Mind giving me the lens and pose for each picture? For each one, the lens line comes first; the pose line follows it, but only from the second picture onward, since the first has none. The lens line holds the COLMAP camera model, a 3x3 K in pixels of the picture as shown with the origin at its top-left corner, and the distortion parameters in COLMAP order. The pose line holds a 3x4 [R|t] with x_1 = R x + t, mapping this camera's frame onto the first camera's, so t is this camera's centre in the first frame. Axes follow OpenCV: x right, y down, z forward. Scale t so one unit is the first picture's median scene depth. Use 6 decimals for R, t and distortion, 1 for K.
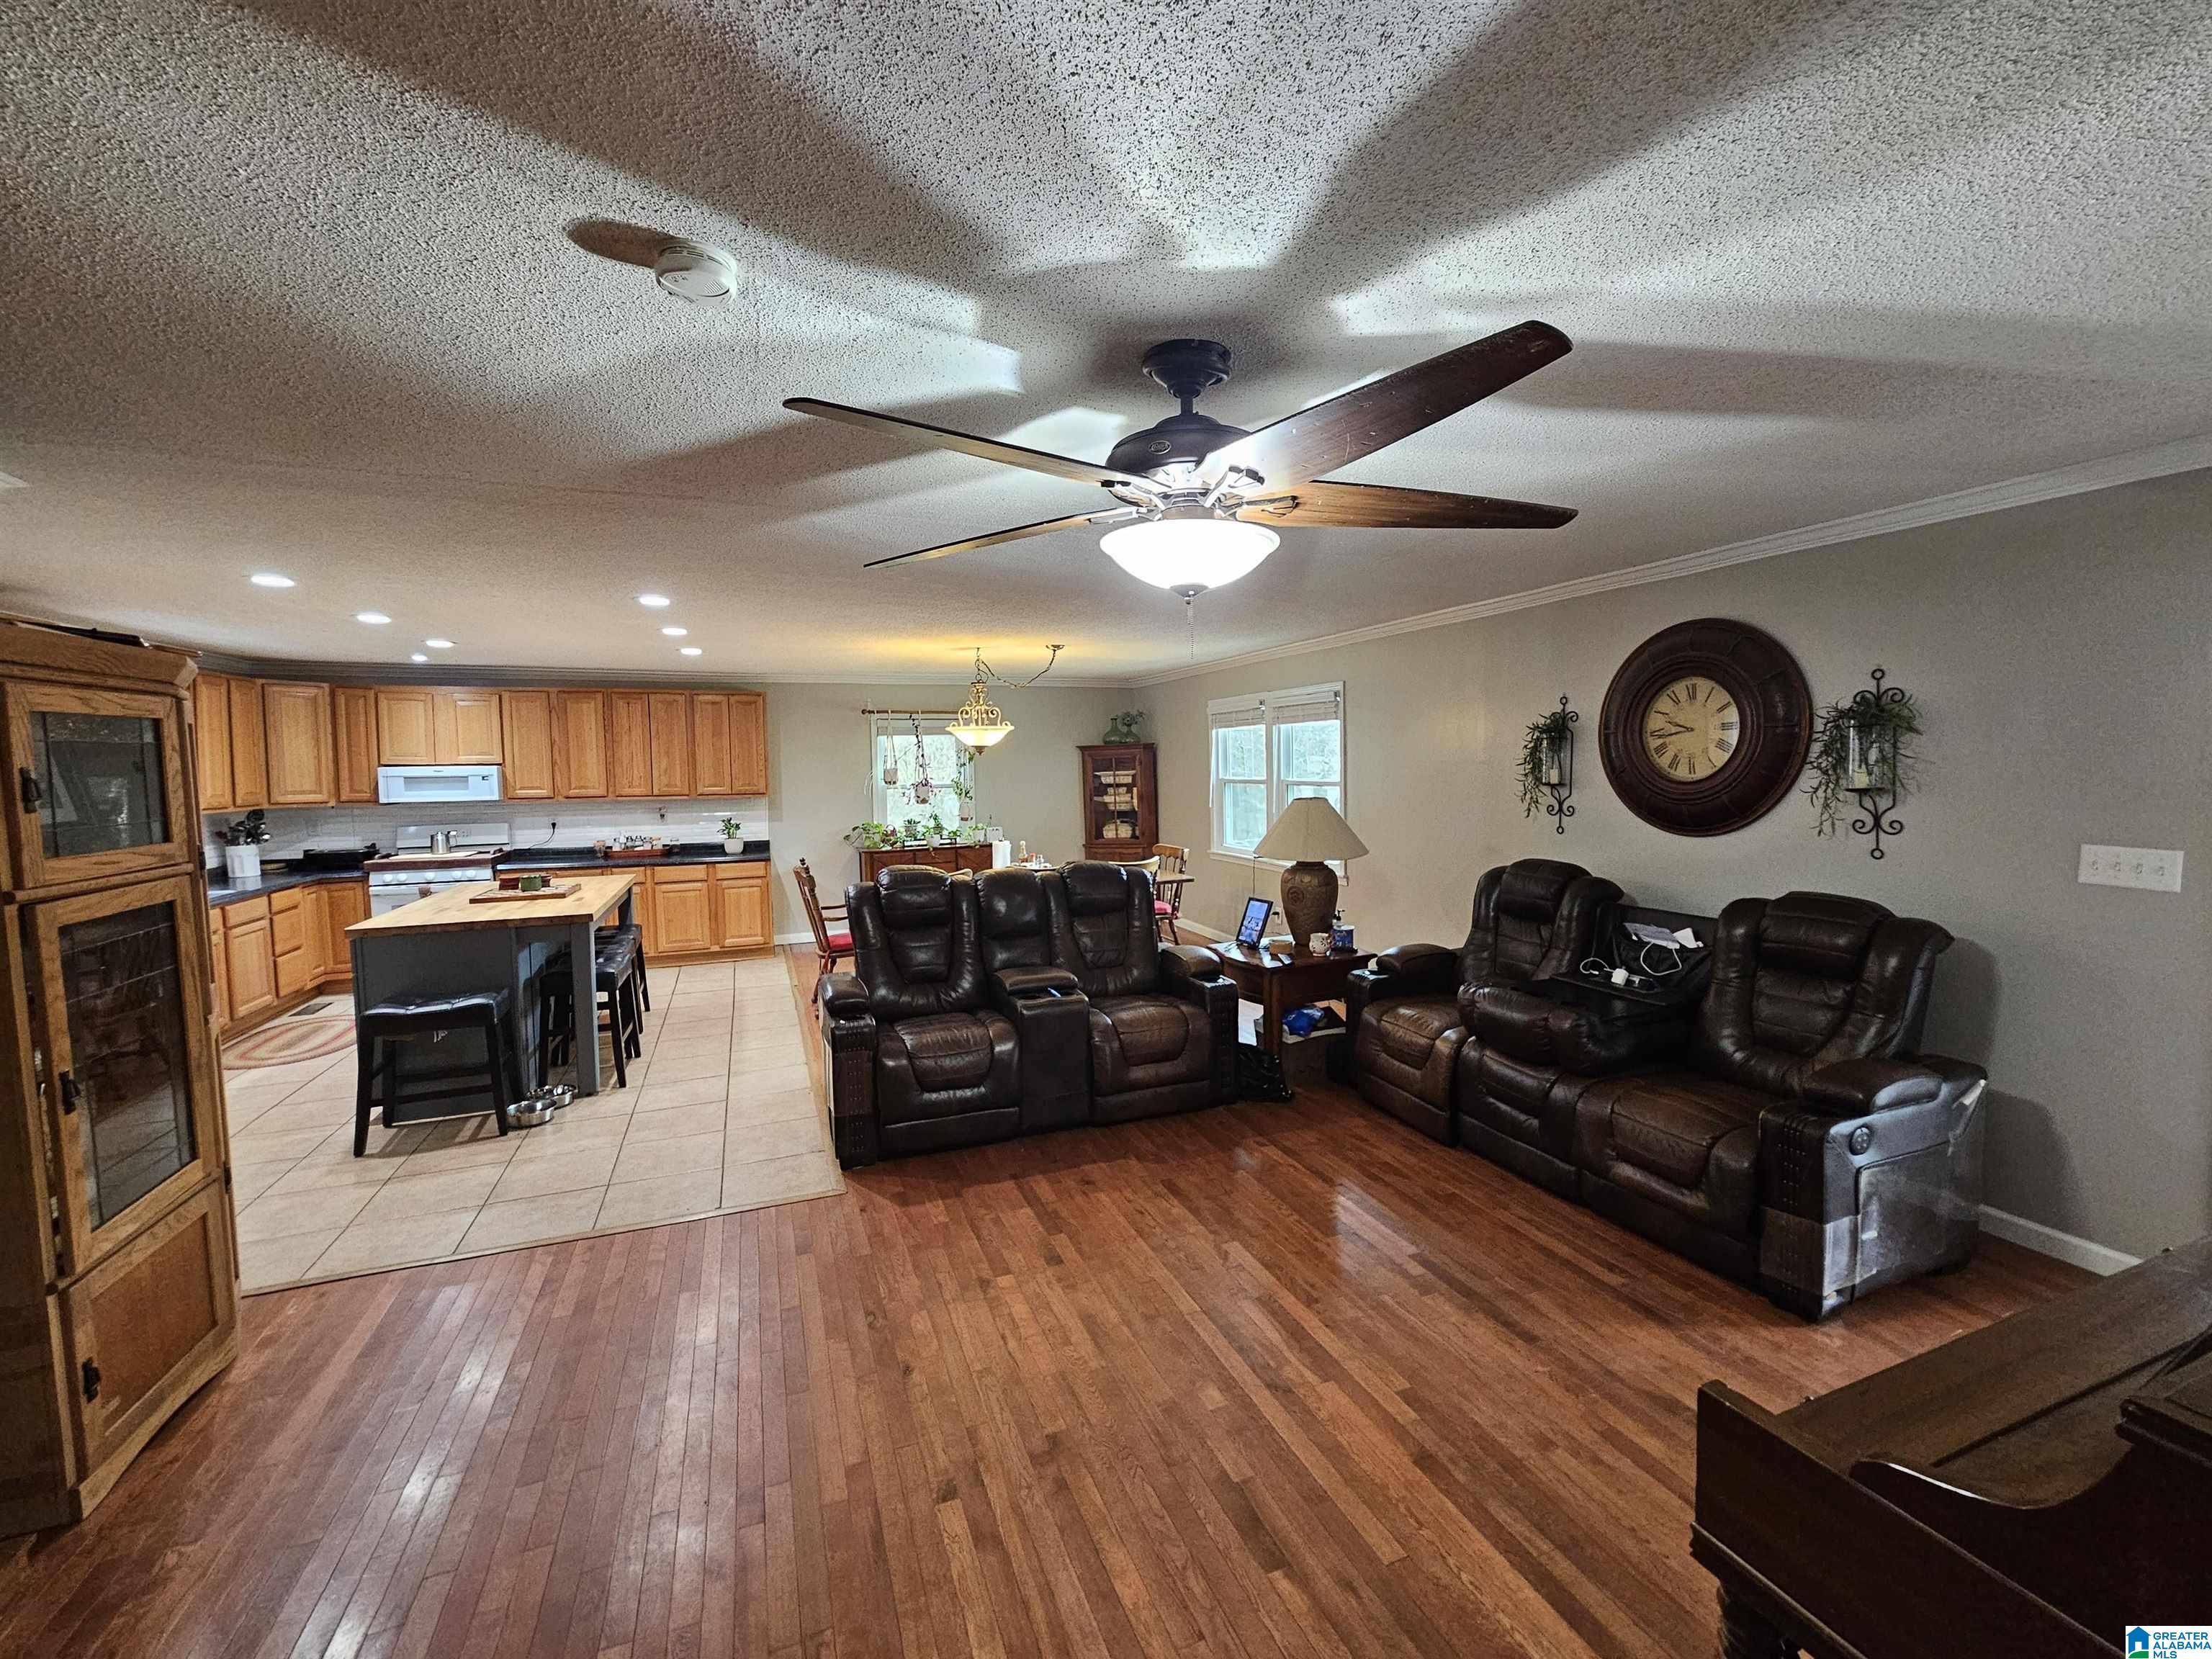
lens RADIAL K [[905.7, 0, 1104.0], [0, 905.7, 824.5], [0, 0, 1]] dist [0.001593, -0.000490]
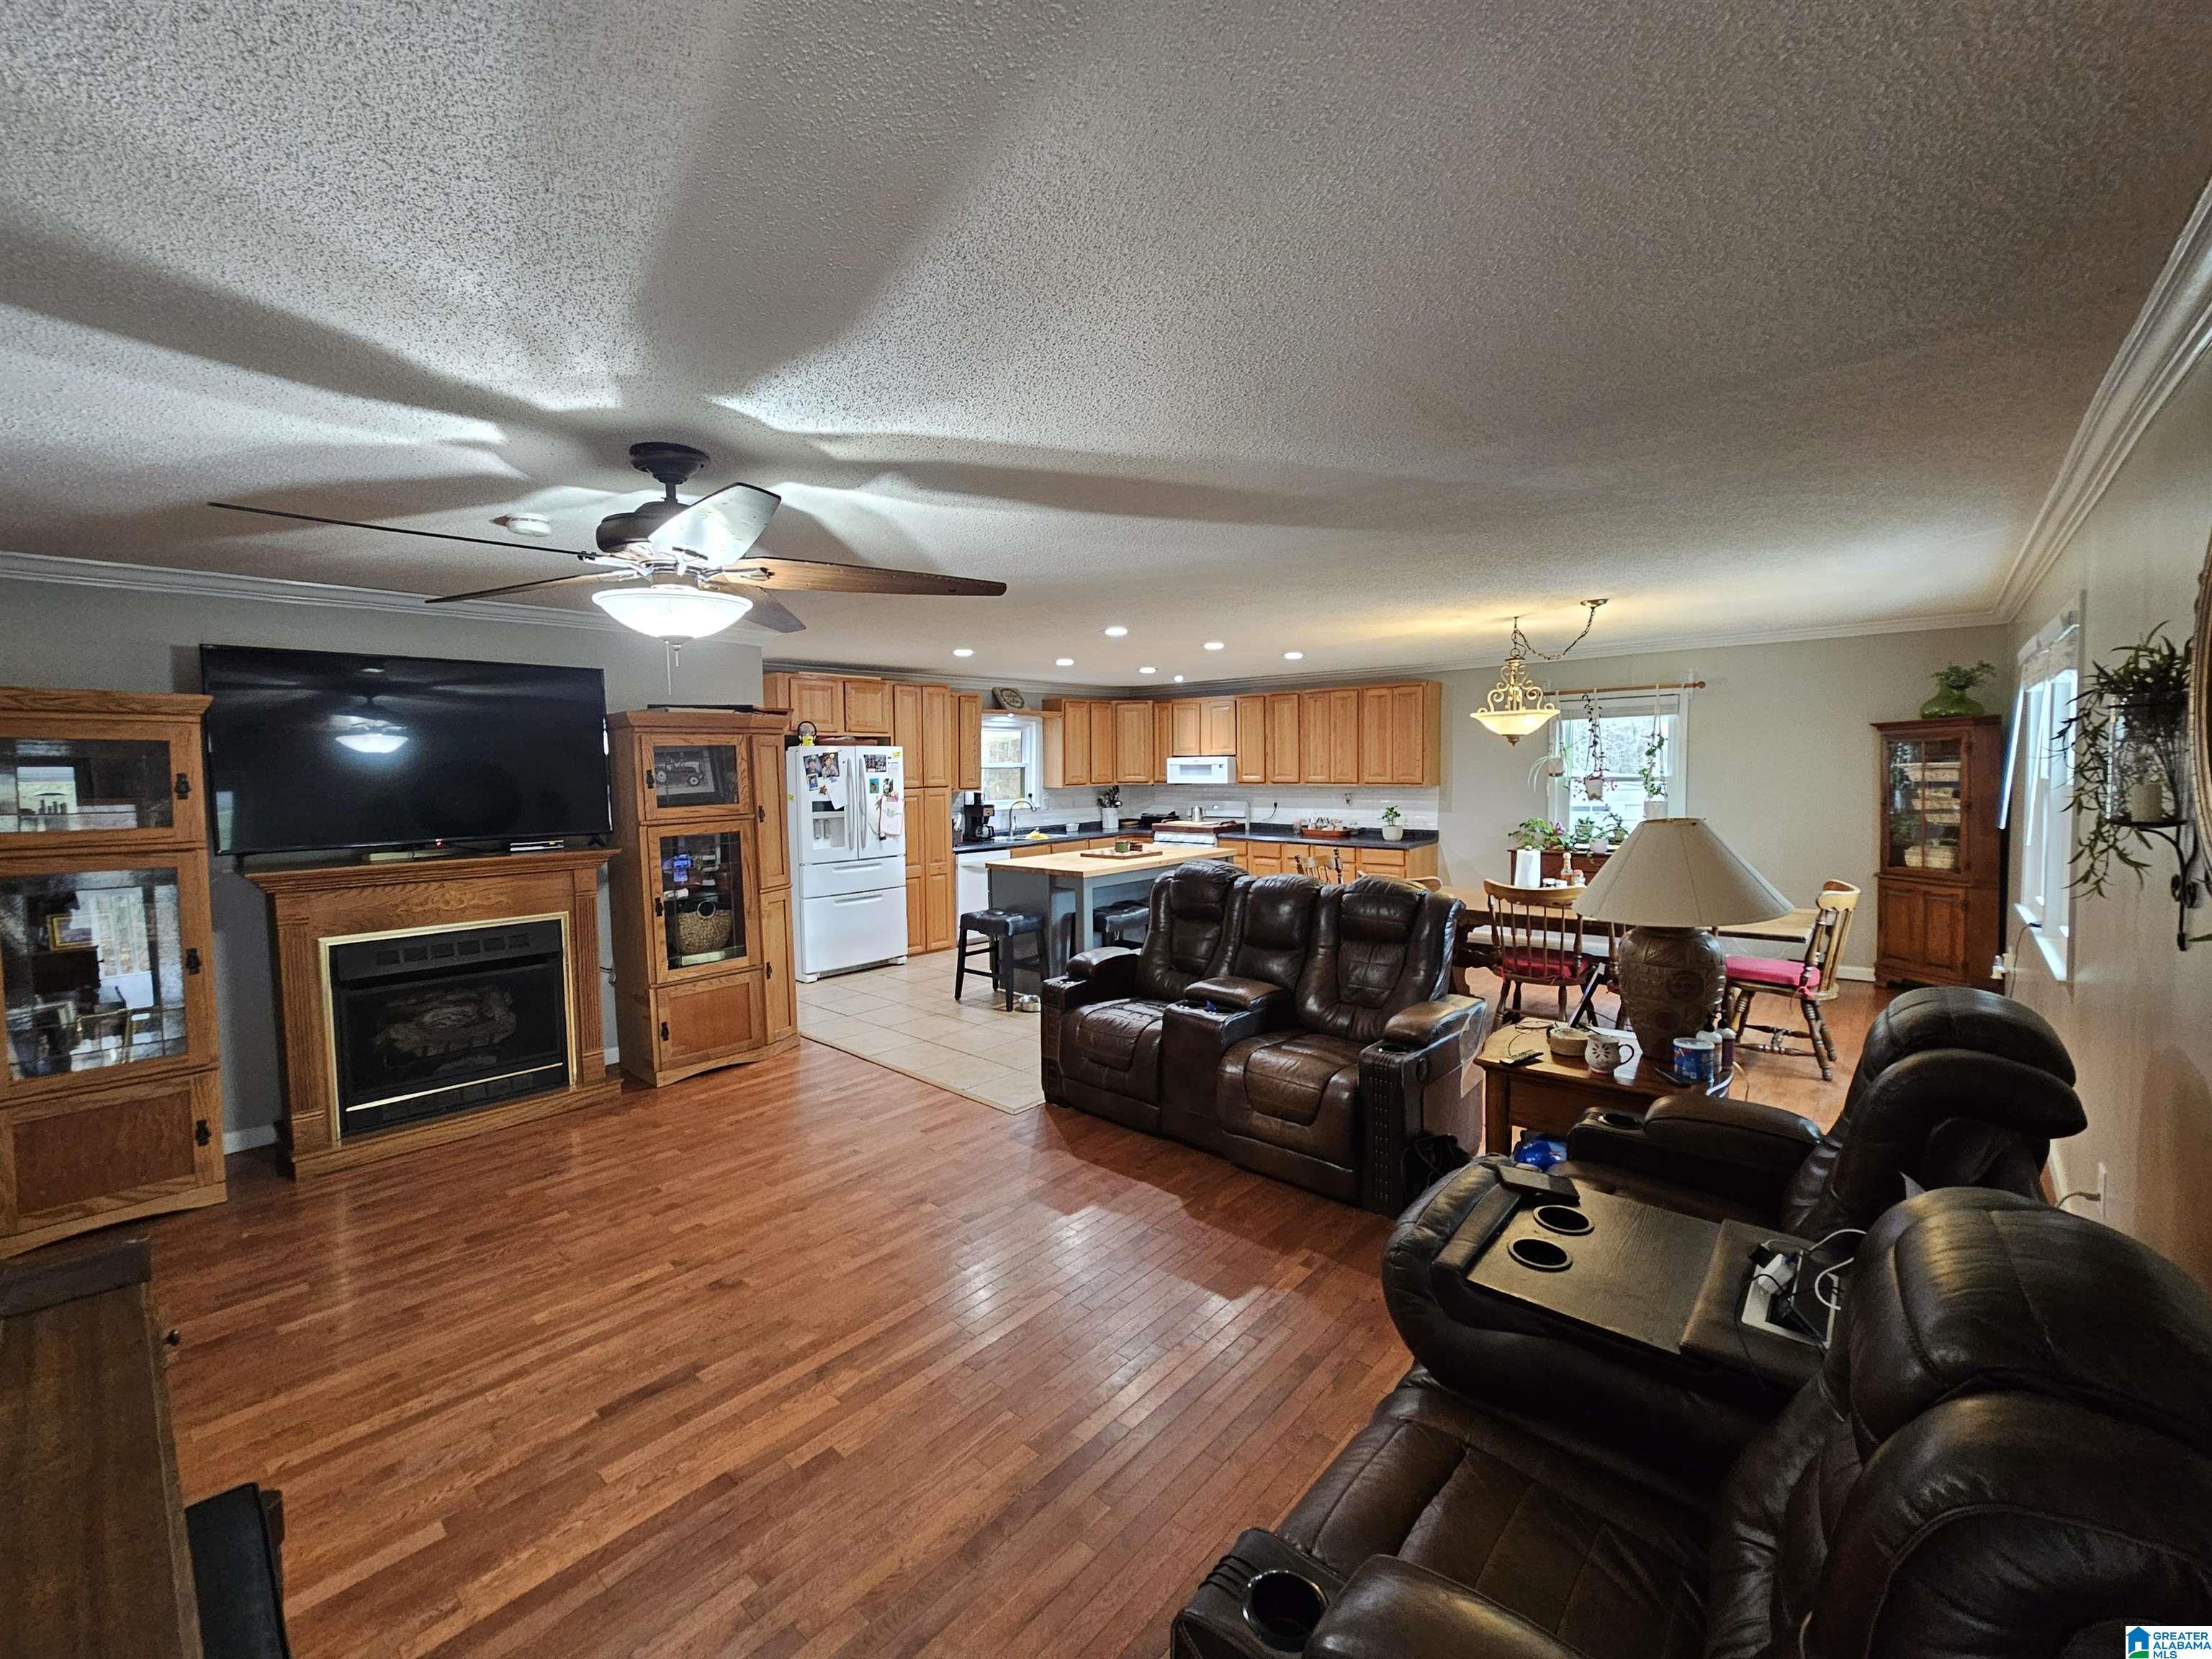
lens RADIAL K [[905.7, 0, 1111.7], [0, 905.7, 820.2], [0, 0, 1]] dist [0.001593, -0.000490]
pose [[0.457091, 0.062845, -0.887197, 0.398376], [-0.047734, 0.997796, 0.046086, -0.025901], [0.888138, 0.021284, 0.459083, 0.258757]]
